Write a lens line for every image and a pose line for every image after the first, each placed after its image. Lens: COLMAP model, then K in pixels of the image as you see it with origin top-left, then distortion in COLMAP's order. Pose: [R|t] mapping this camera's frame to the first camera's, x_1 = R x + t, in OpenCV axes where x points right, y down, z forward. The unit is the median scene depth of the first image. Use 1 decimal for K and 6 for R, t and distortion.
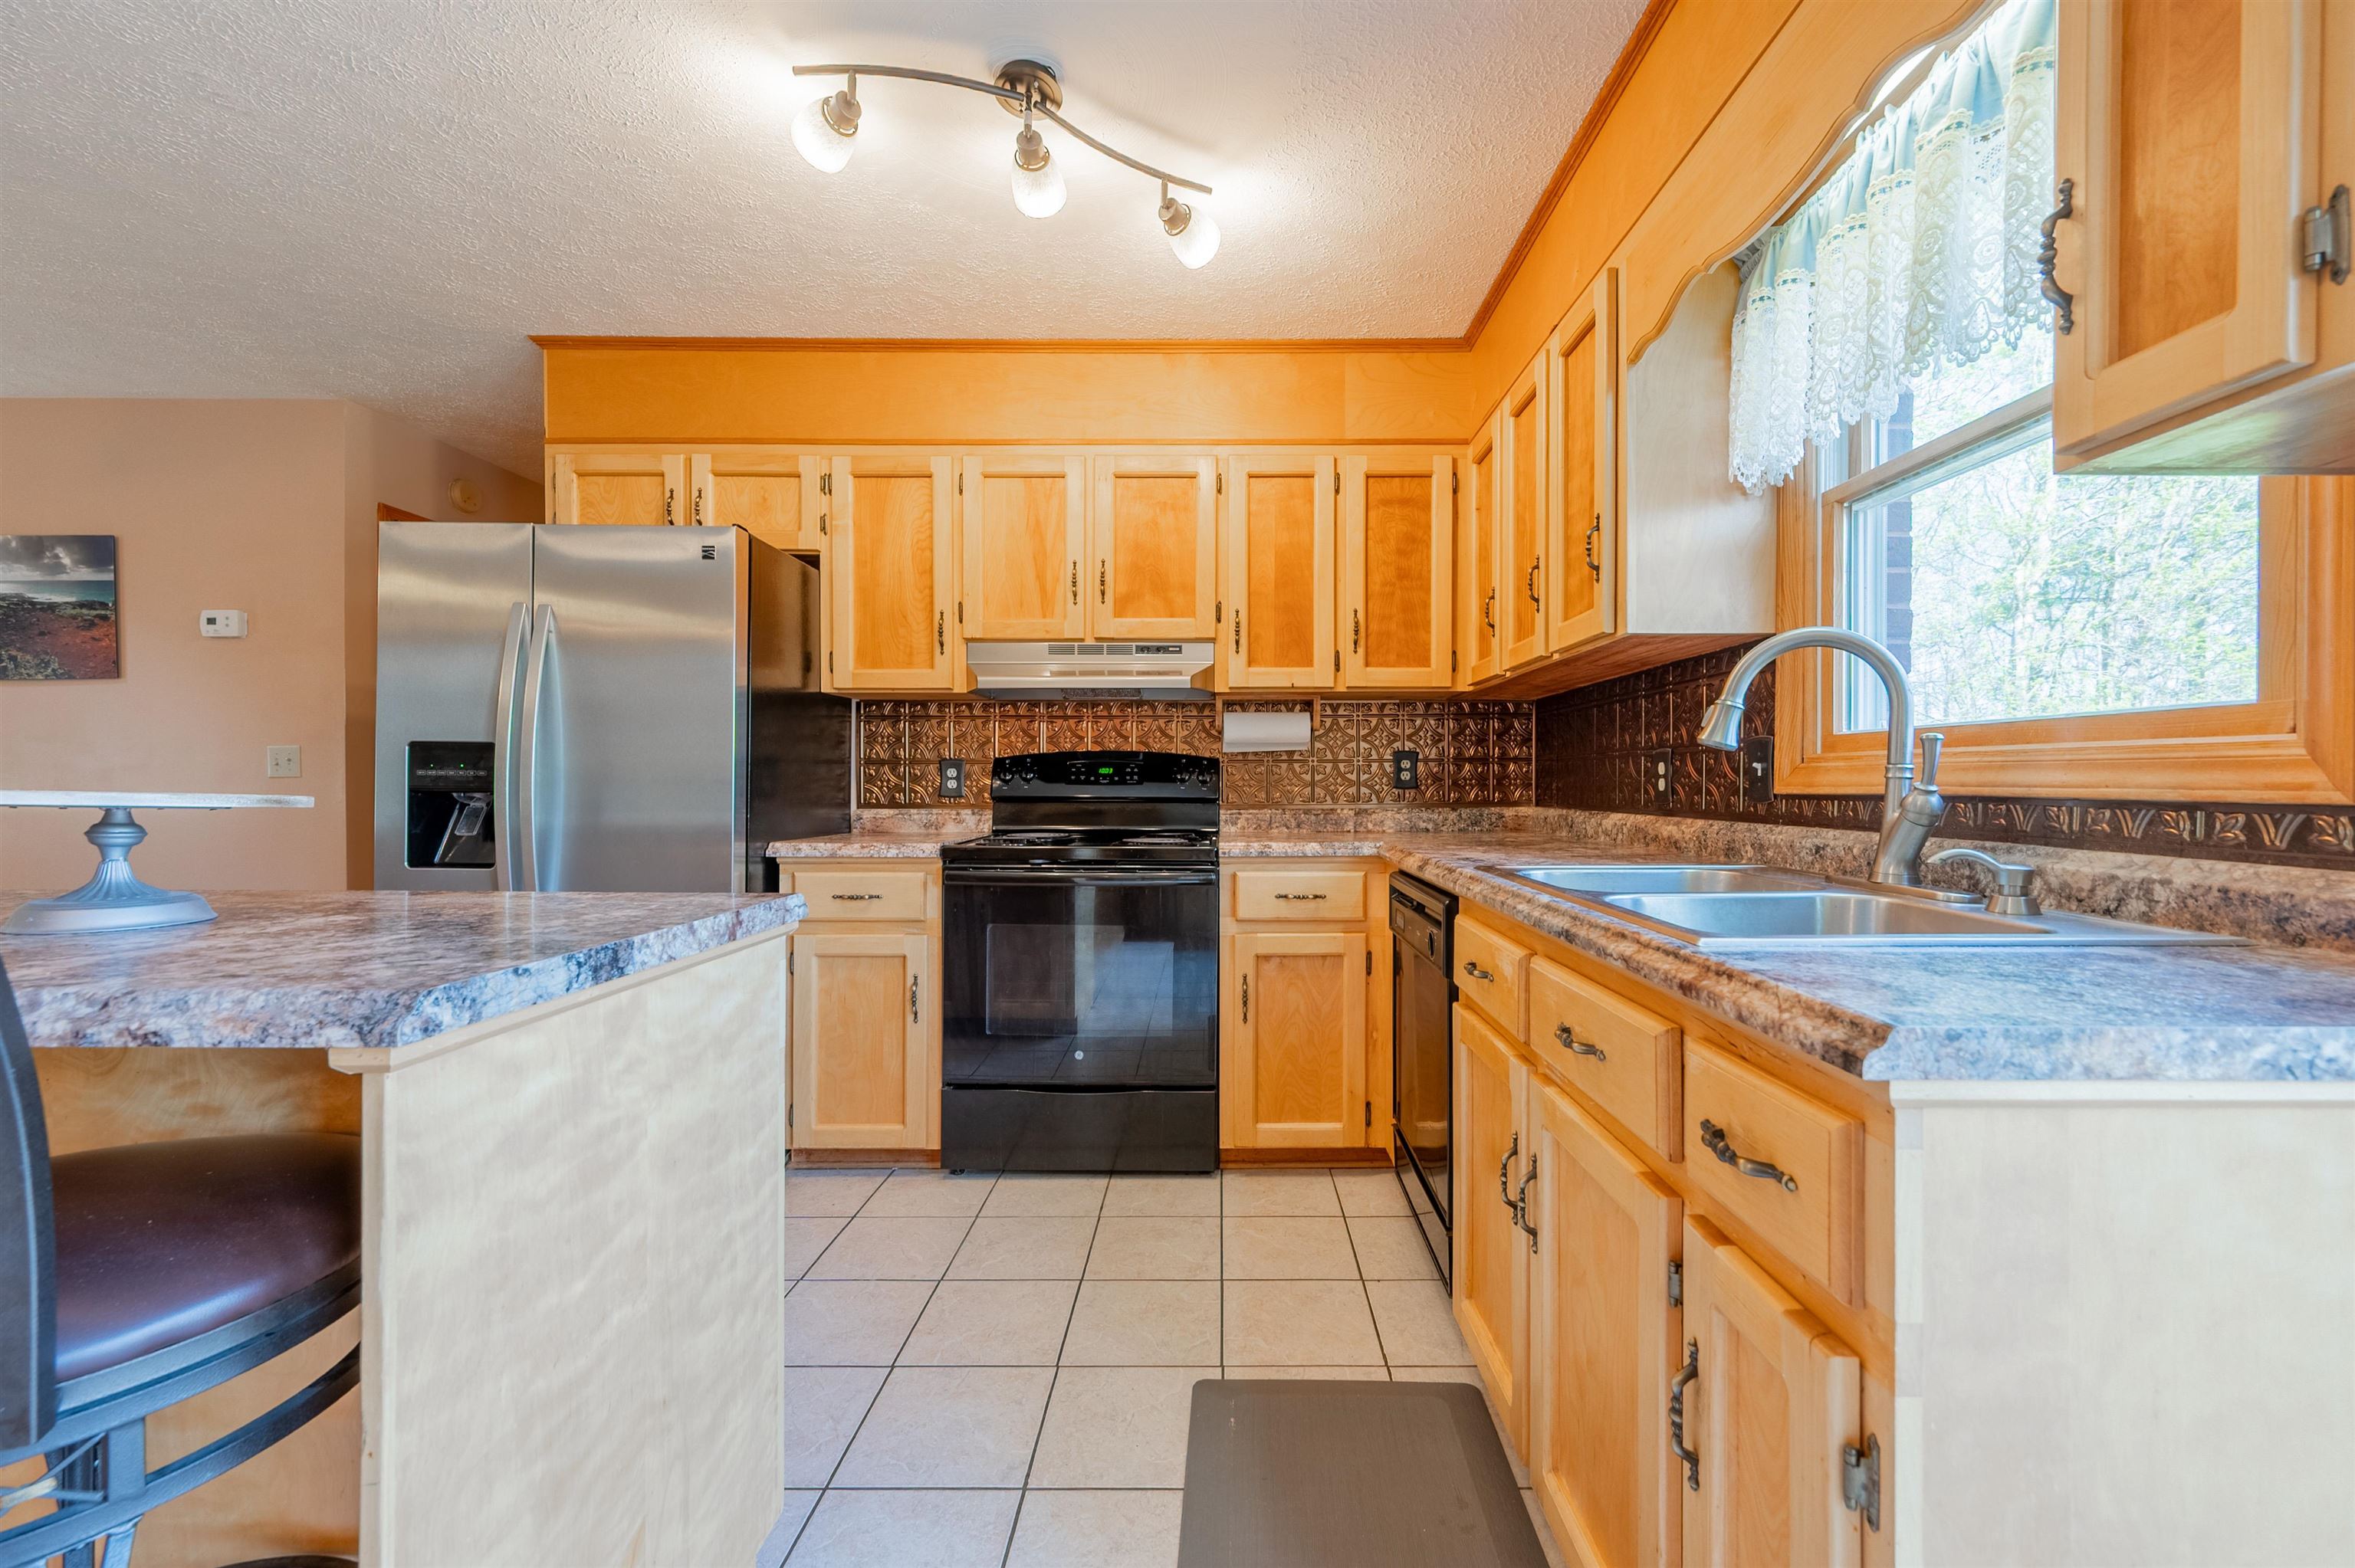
lens RADIAL K [[945.6, 0, 1218.7], [0, 945.6, 792.1], [0, 0, 1]] dist [0.001776, 0.000575]
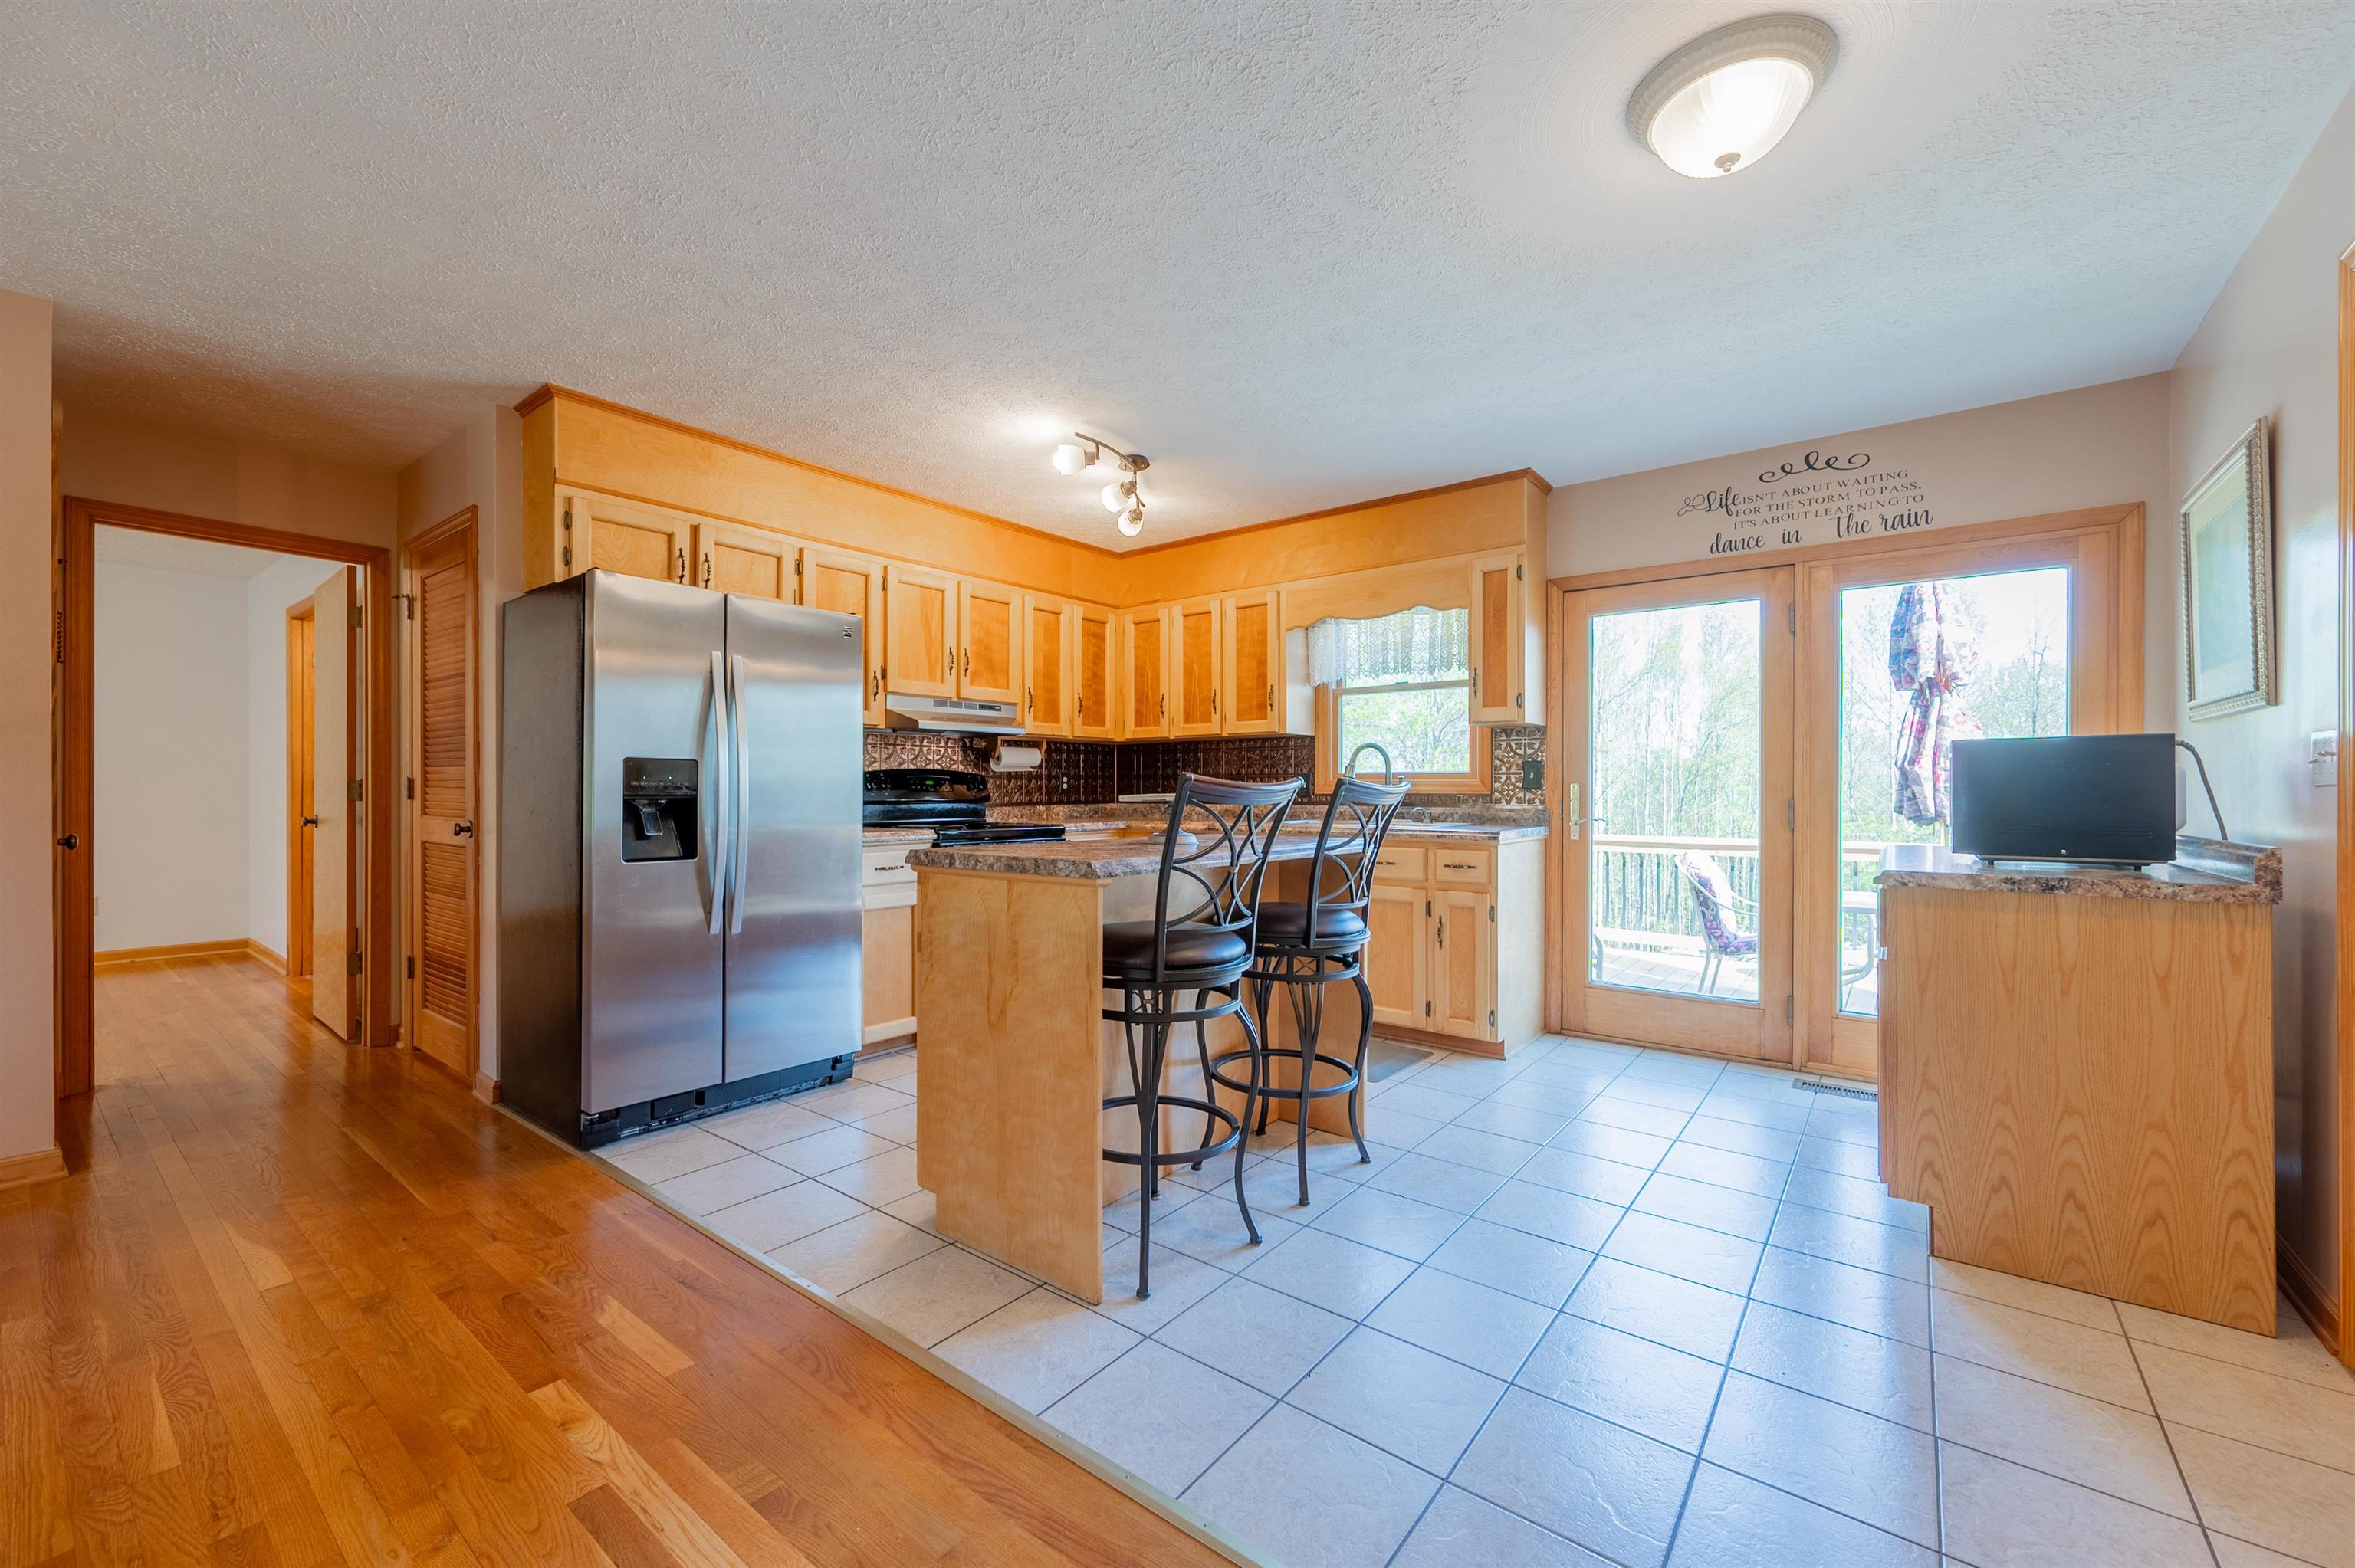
lens RADIAL K [[945.6, 0, 1178.8], [0, 945.6, 790.2], [0, 0, 1]] dist [0.001776, 0.000575]
pose [[0.618601, -0.001533, 0.785704, -1.121958], [0.010137, 0.999930, -0.006030, 0.001468], [-0.785640, 0.011695, 0.618574, -0.234749]]
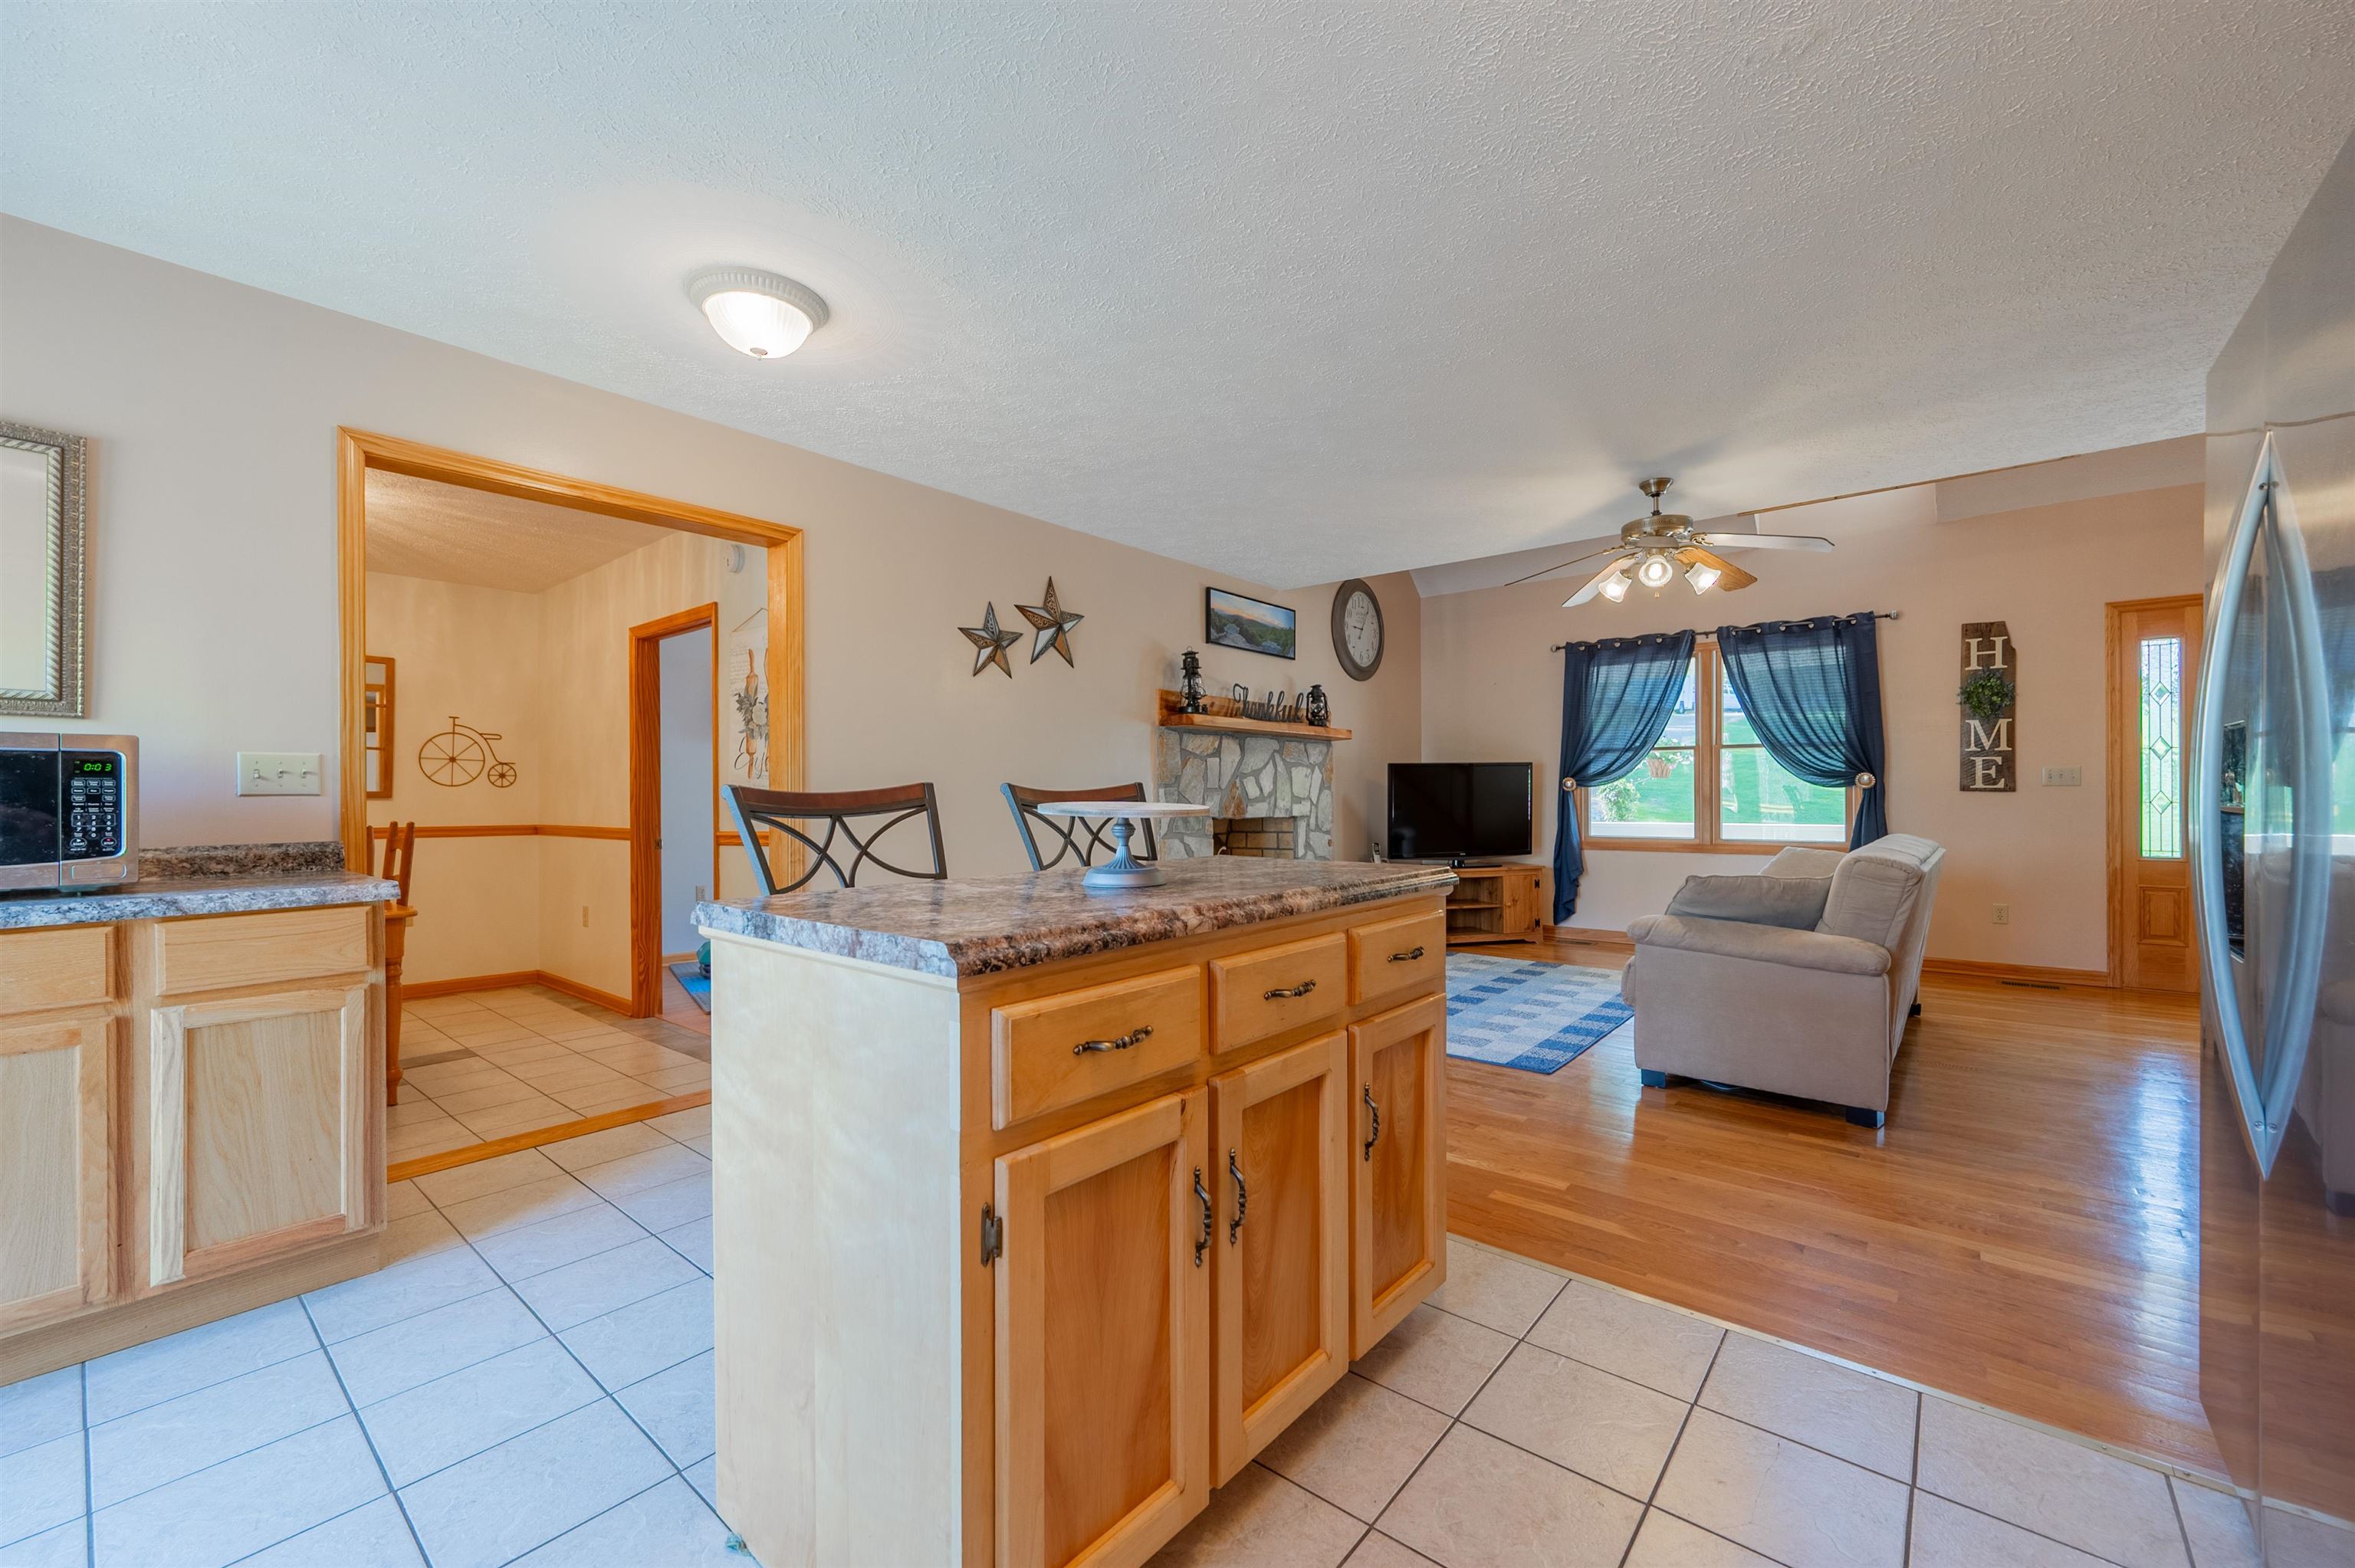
lens RADIAL K [[945.6, 0, 1189.6], [0, 945.6, 792.0], [0, 0, 1]] dist [0.001776, 0.000575]
pose [[-0.645233, -0.002248, -0.763983, 0.014237], [-0.007892, 0.999962, 0.003723, -0.011079], [0.763945, 0.008432, -0.645226, 0.746227]]
